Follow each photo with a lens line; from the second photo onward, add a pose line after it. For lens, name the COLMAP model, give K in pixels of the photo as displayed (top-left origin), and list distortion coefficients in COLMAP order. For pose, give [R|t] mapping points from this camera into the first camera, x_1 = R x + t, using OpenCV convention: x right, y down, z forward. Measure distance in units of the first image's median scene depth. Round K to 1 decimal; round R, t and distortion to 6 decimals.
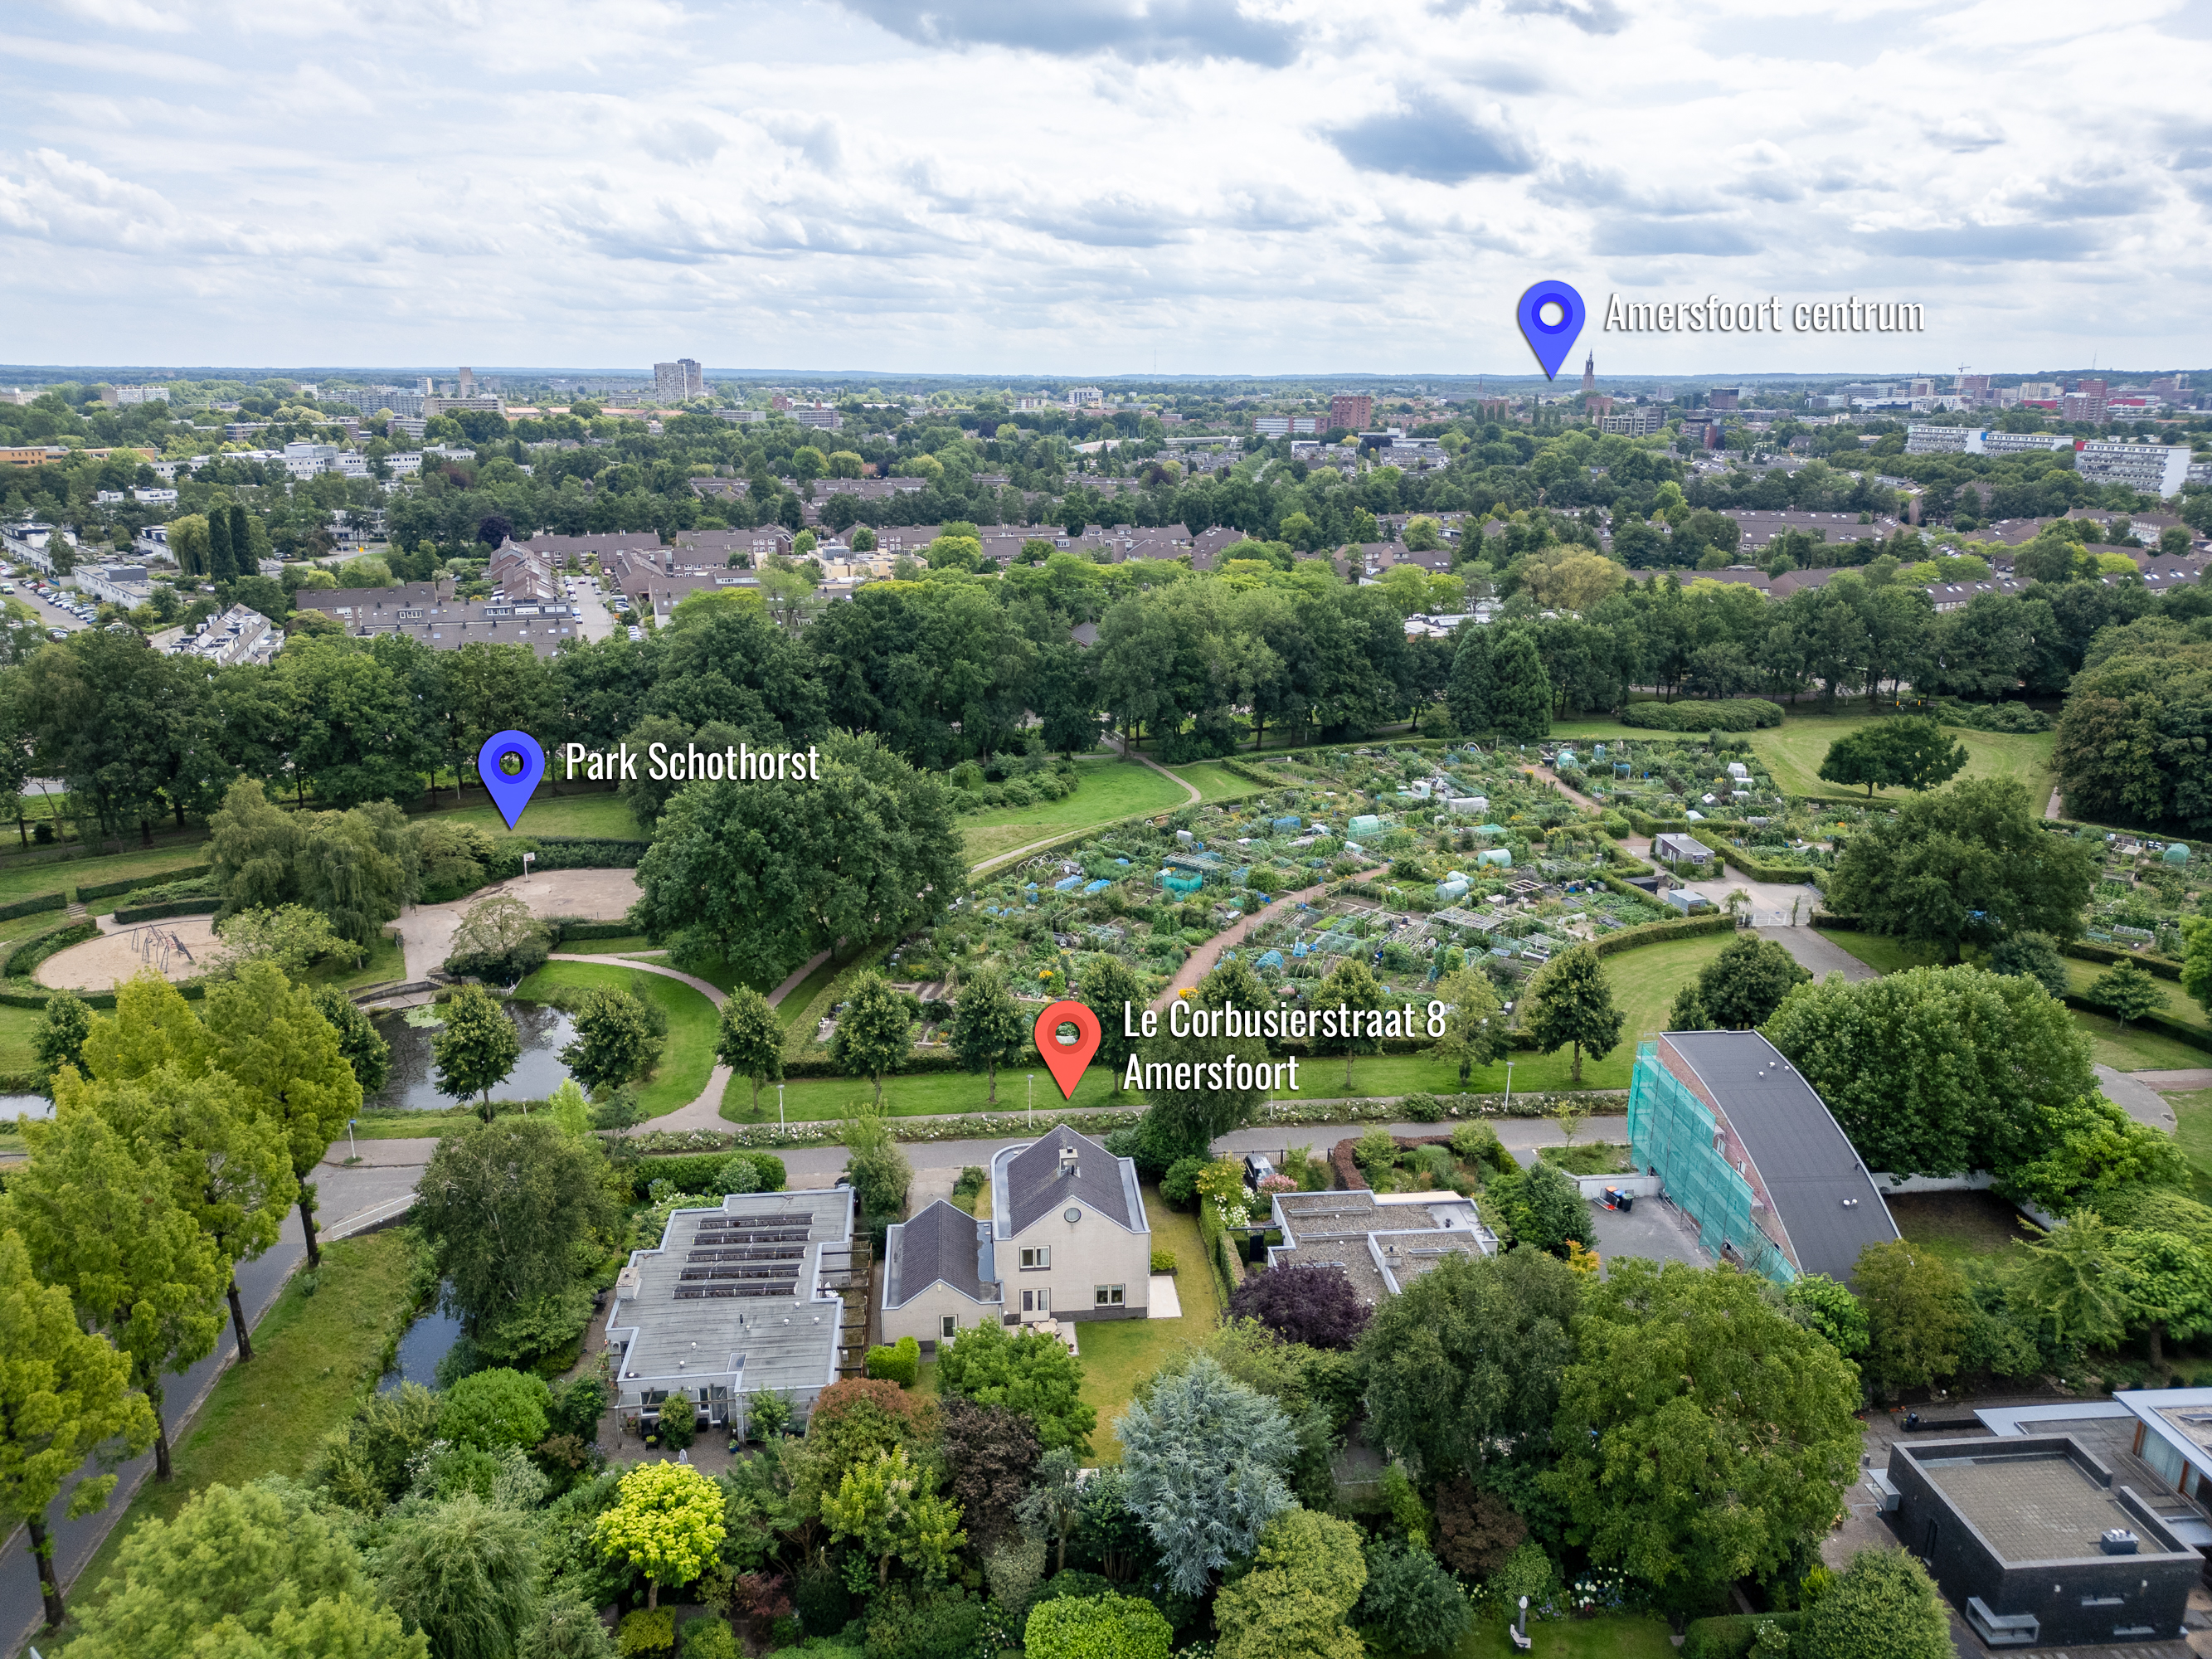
lens RADIAL K [[1532.9, 0, 1106.0], [0, 1532.9, 829.5], [0, 0, 1]] dist [0.112215, -0.216156]
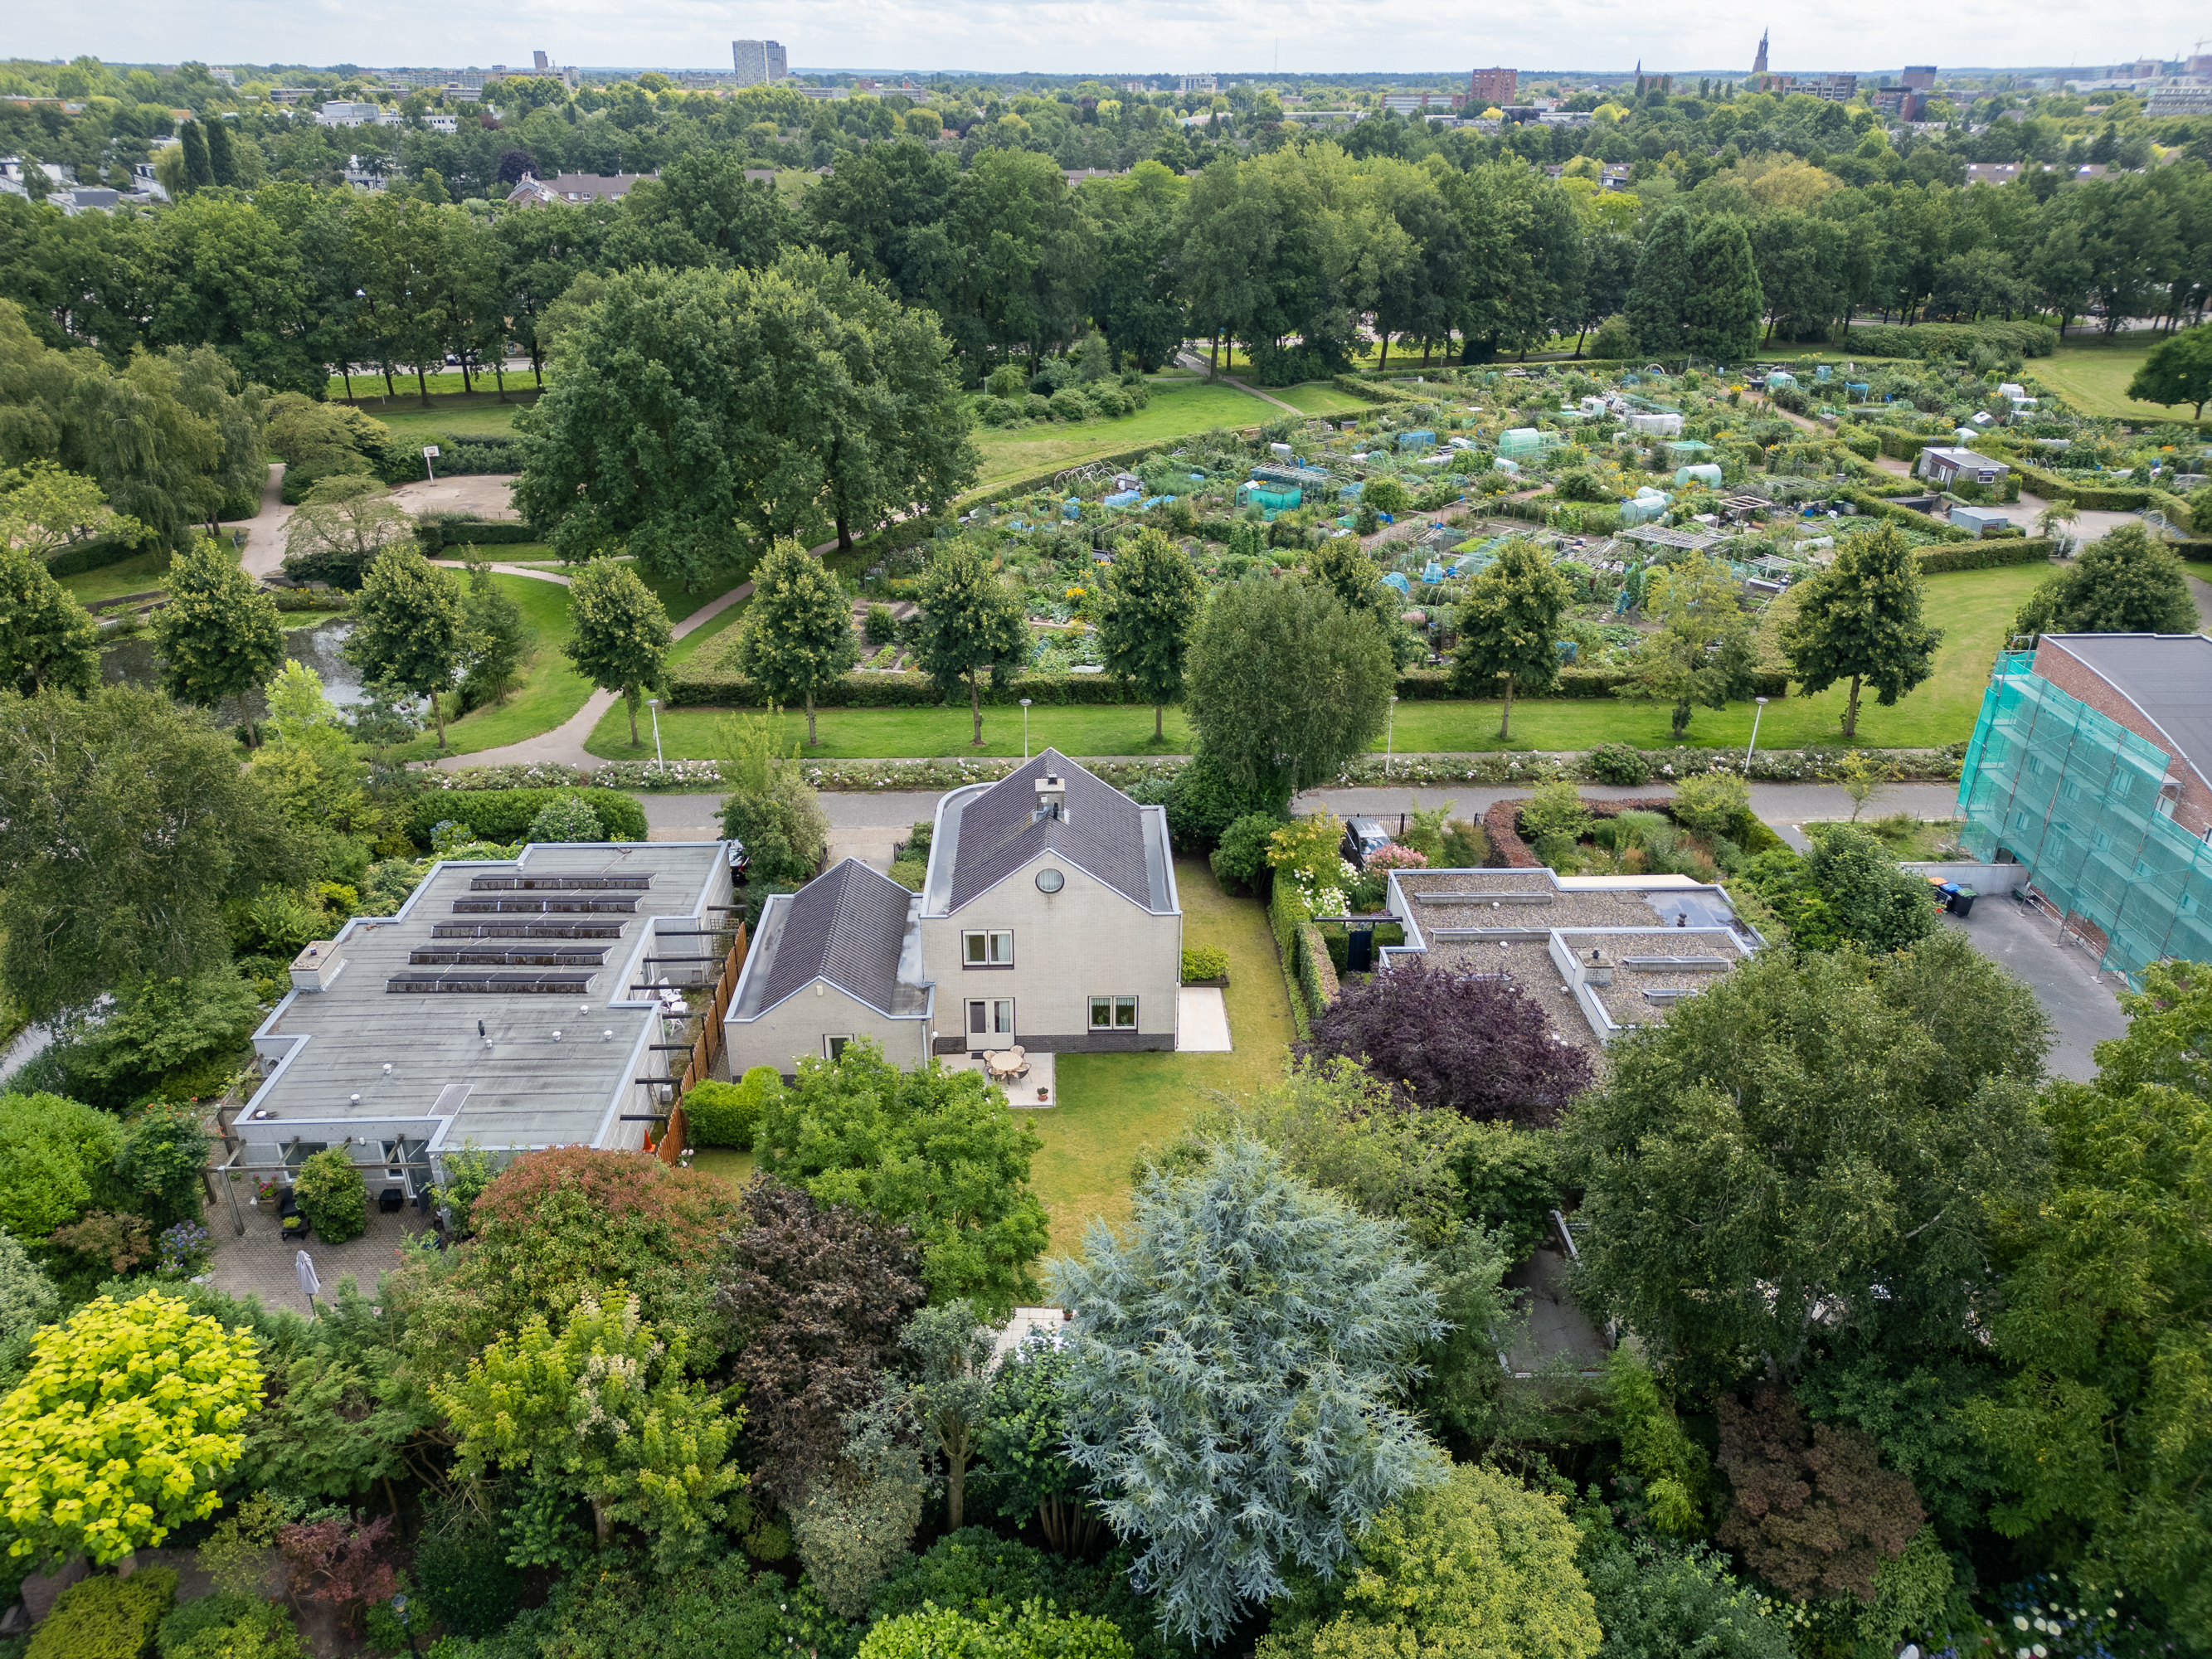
lens RADIAL K [[1544.4, 0, 1102.7], [0, 1544.4, 823.9], [0, 0, 1]] dist [0.055863, -0.049594]
pose [[0.997607, 0.027630, -0.063377, 0.026895], [-0.017048, 0.986677, 0.161793, 0.100918], [0.067003, -0.160325, 0.984788, 0.323345]]
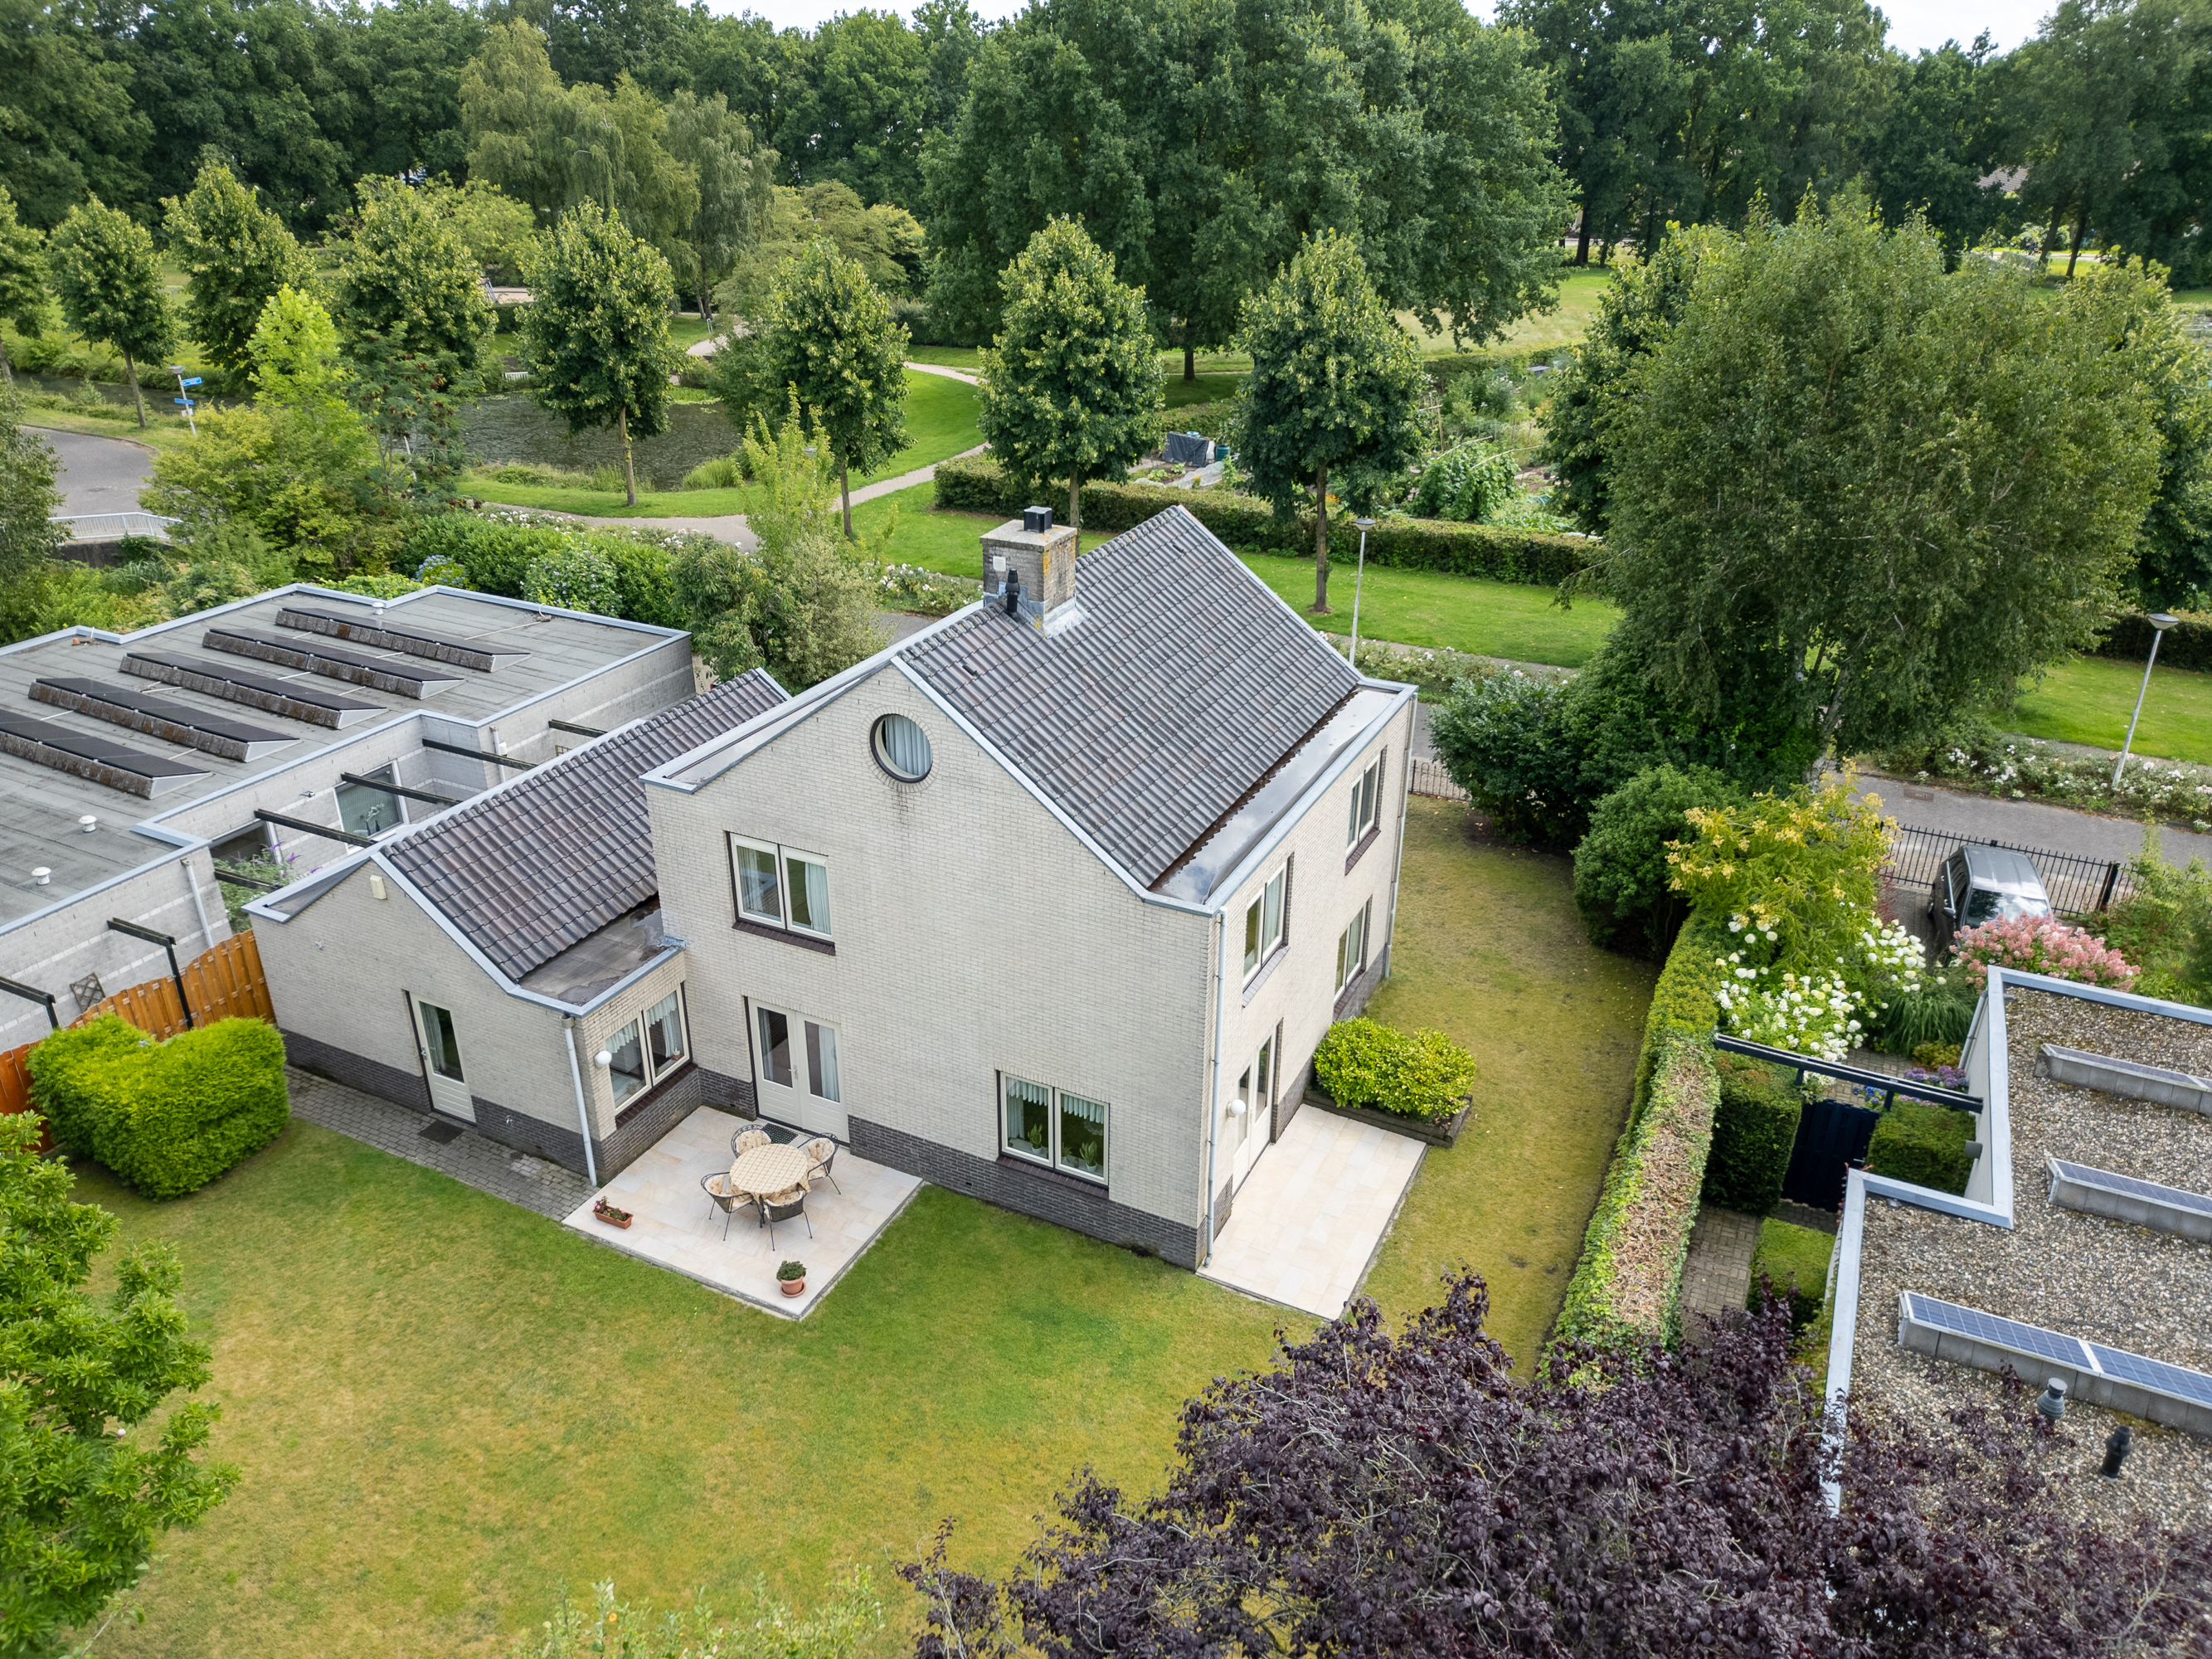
lens RADIAL K [[1544.4, 0, 1102.7], [0, 1544.4, 823.9], [0, 0, 1]] dist [0.055863, -0.049594]
pose [[0.846393, 0.229566, -0.480540, 0.087261], [-0.149539, 0.968467, 0.199273, 0.160280], [0.511133, -0.096803, 0.854033, 0.624043]]
